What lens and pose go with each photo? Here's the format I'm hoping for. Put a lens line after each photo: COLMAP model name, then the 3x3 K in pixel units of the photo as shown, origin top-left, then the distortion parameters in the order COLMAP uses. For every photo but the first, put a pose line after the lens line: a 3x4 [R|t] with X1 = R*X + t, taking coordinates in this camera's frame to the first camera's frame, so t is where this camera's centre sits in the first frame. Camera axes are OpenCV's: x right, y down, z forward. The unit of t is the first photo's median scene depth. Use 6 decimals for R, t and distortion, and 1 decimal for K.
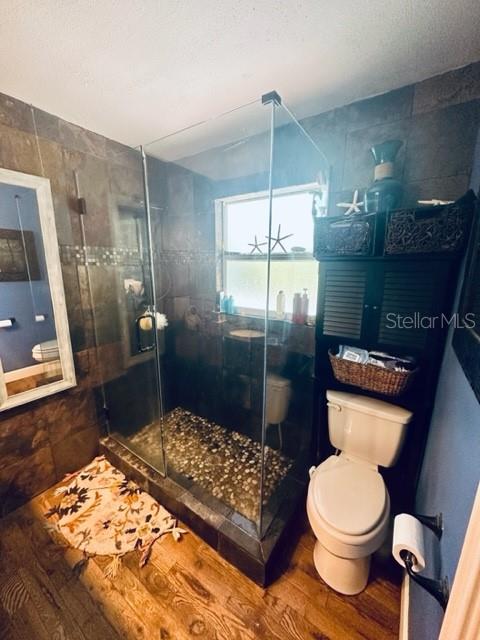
lens RADIAL K [[253.4, 0, 241.3], [0, 253.4, 318.7], [0, 0, 1]] dist [-0.003253, -0.000553]
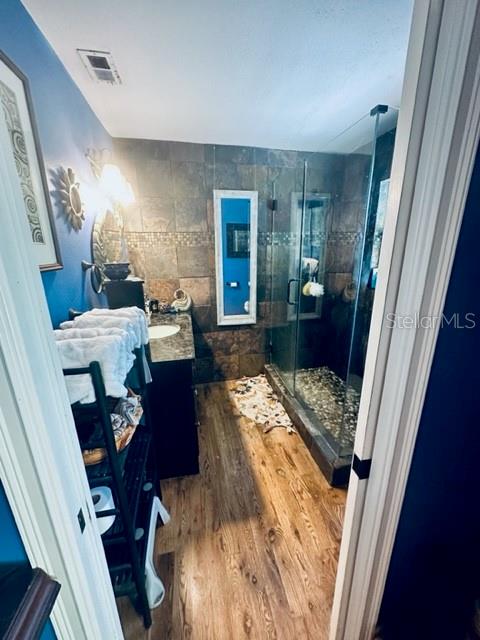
lens RADIAL K [[253.4, 0, 241.3], [0, 253.4, 318.7], [0, 0, 1]] dist [-0.003253, -0.000553]
pose [[0.720028, 0.175498, -0.671387, 0.346098], [-0.133824, 0.984448, 0.113811, 0.073029], [0.680919, 0.007901, 0.732316, -0.222548]]
